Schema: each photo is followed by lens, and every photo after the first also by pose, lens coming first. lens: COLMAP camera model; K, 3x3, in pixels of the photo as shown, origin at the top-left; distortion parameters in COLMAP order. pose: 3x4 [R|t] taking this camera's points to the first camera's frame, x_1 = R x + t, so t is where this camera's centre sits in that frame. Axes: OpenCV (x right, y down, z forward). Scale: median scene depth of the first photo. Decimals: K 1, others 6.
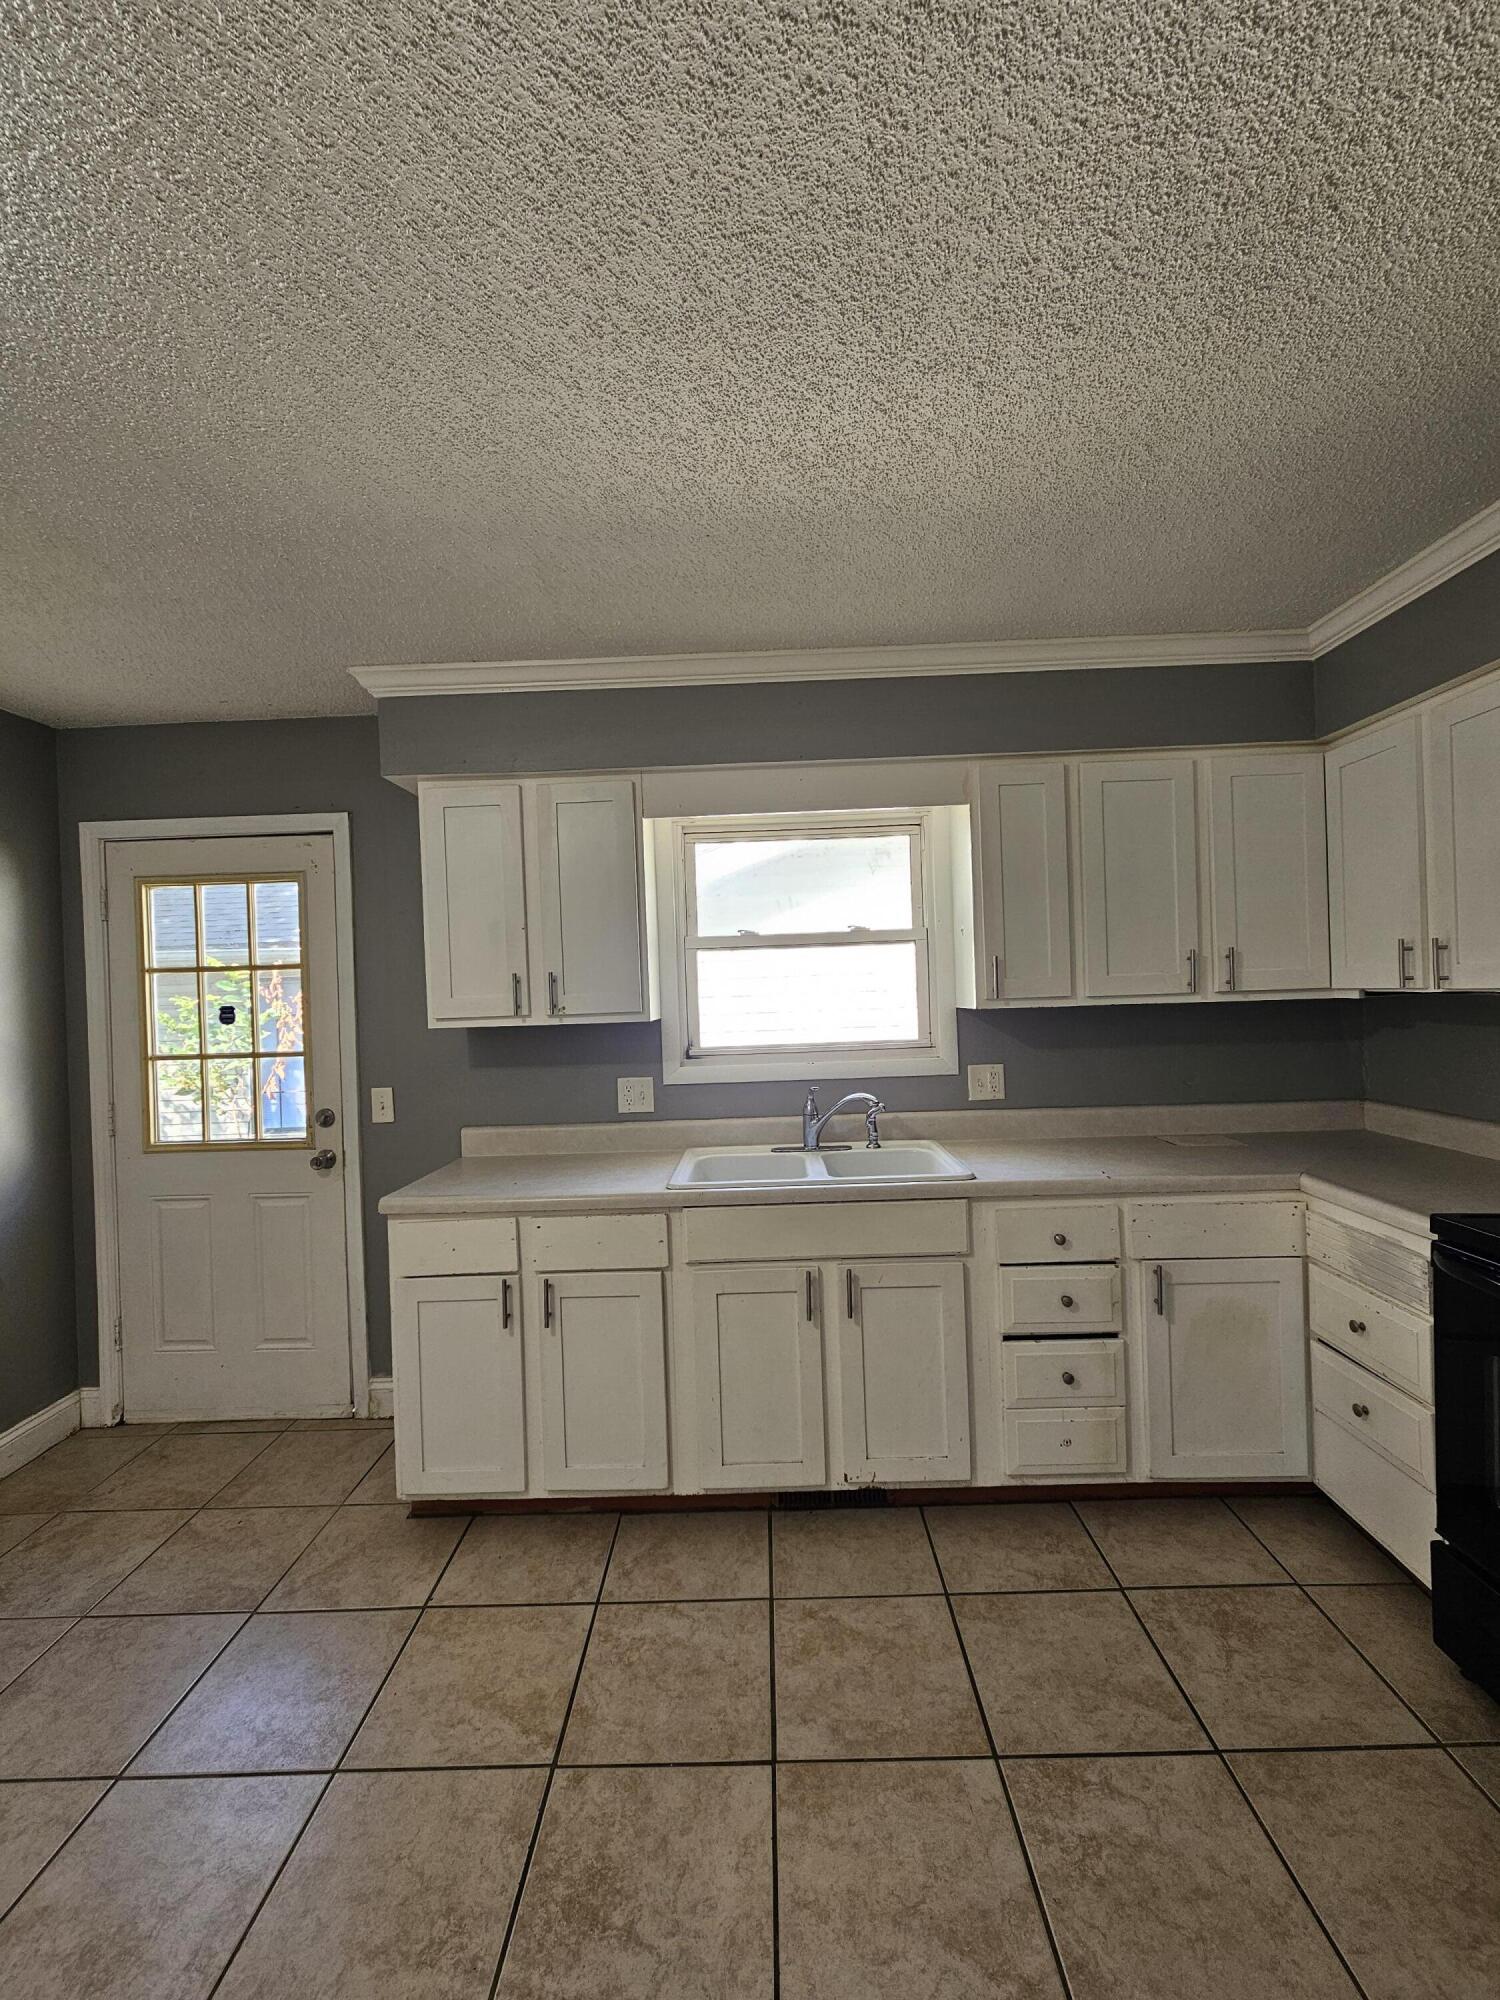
lens RADIAL K [[823.2, 0, 752.0], [0, 823.2, 999.7], [0, 0, 1]] dist [0.001619, 0.000043]
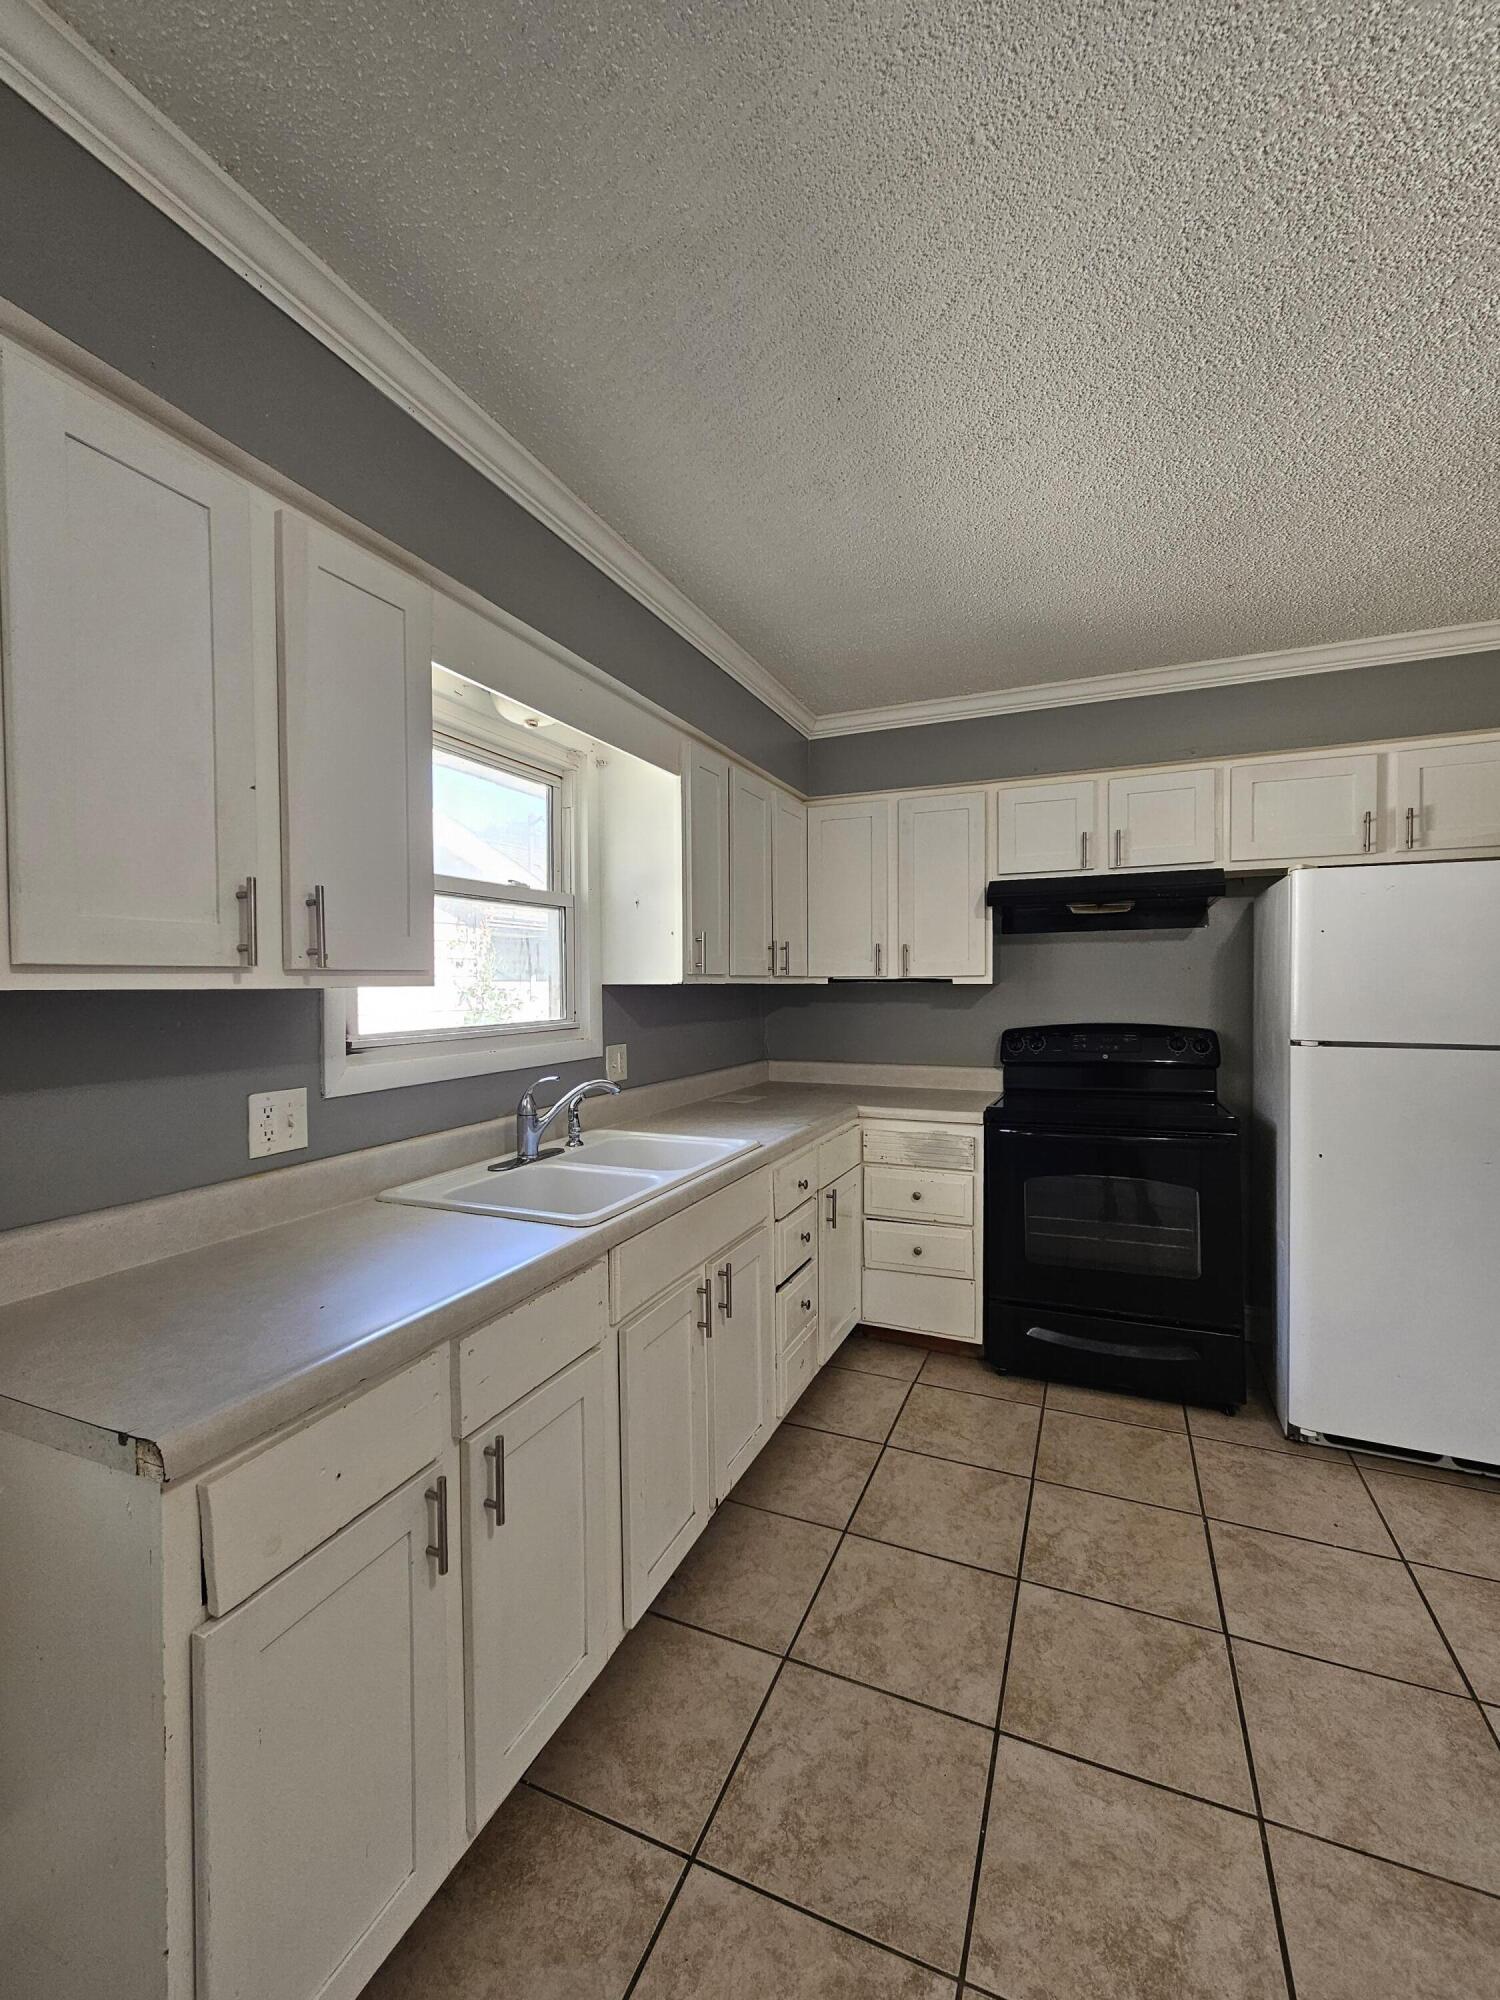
lens RADIAL K [[823.2, 0, 752.0], [0, 823.2, 999.7], [0, 0, 1]] dist [0.001619, 0.000043]
pose [[0.380339, 0.013665, 0.924746, -0.689290], [-0.000797, 0.999895, -0.014447, 0.050527], [-0.924847, 0.004757, 0.380310, 0.615861]]
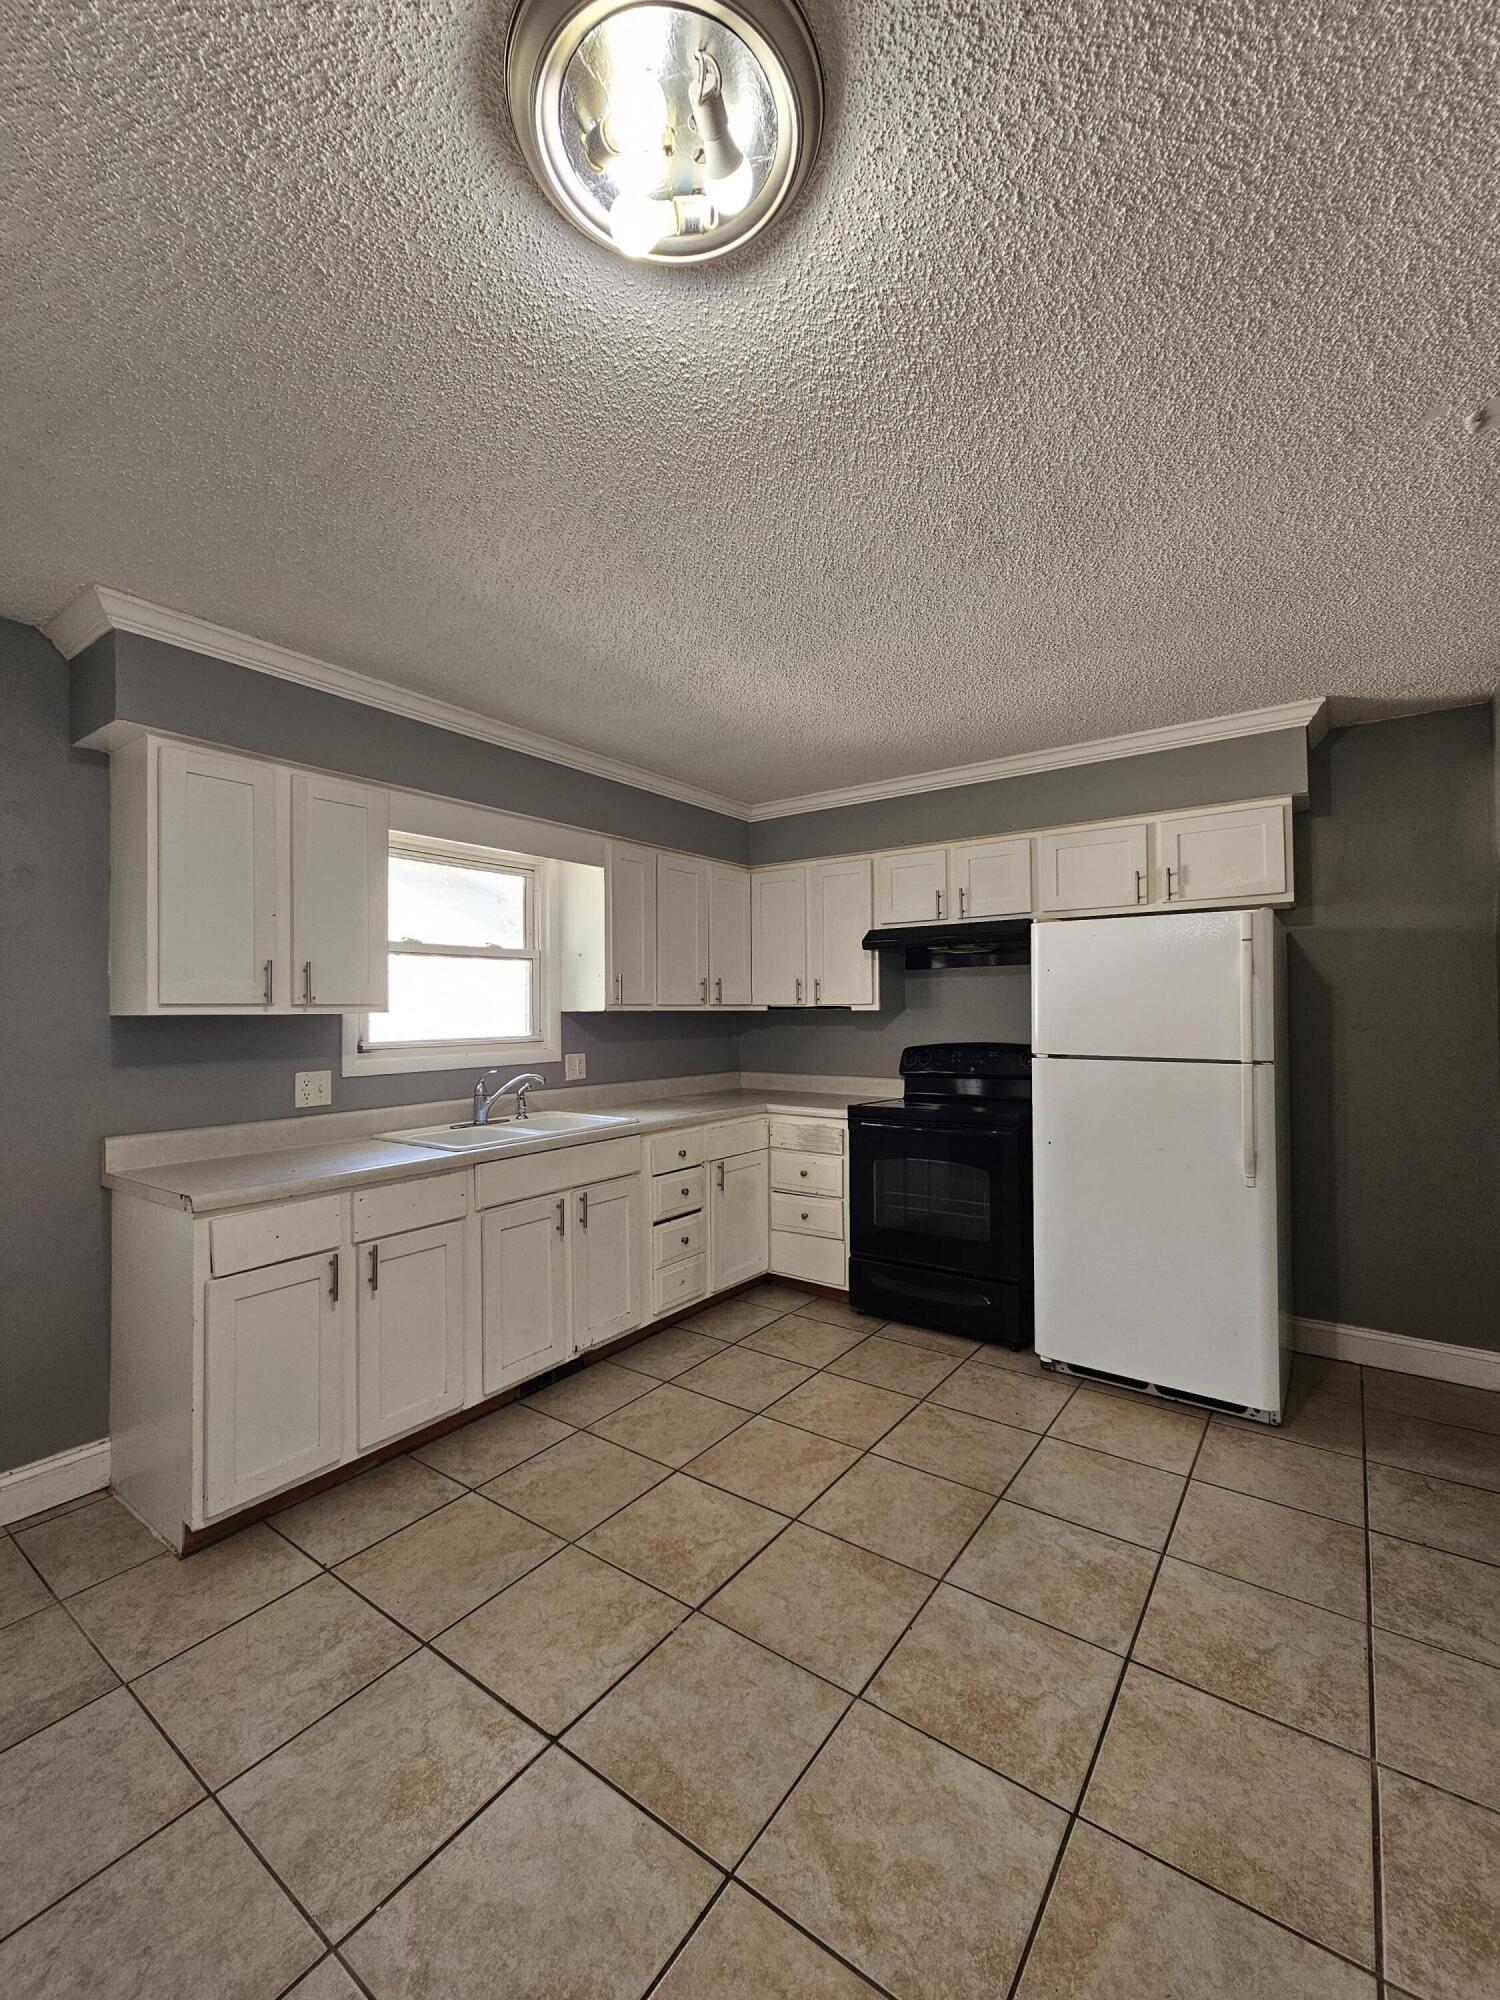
lens RADIAL K [[823.2, 0, 752.0], [0, 823.2, 999.7], [0, 0, 1]] dist [0.001619, 0.000043]
pose [[0.572820, 0.040635, 0.818673, -0.846931], [-0.006270, 0.998958, -0.045196, 0.061898], [-0.819657, 0.020756, 0.572479, -0.031035]]
